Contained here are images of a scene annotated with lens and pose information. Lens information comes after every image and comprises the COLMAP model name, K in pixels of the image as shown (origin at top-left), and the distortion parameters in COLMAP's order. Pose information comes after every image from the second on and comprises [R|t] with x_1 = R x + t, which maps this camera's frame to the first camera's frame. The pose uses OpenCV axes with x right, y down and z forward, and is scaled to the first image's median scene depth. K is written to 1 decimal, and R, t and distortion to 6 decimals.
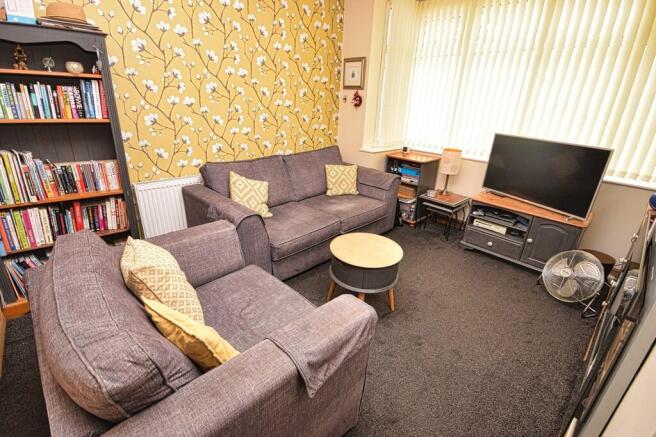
lens RADIAL K [[301.9, 0, 328.0], [0, 301.9, 218.5], [0, 0, 1]] dist [0.001470, -0.000083]
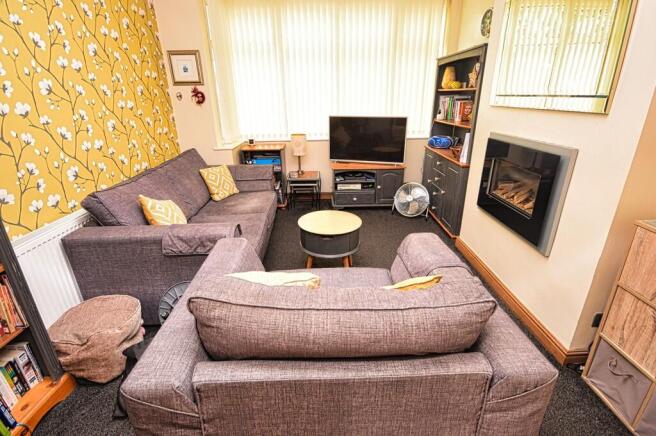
lens RADIAL K [[301.9, 0, 328.0], [0, 301.9, 218.0], [0, 0, 1]] dist [0.001470, -0.000083]
pose [[0.689289, -0.315881, 0.651997, -0.384447], [0.310094, 0.941976, 0.128541, -0.039451], [-0.654769, 0.113578, 0.747247, 0.094146]]
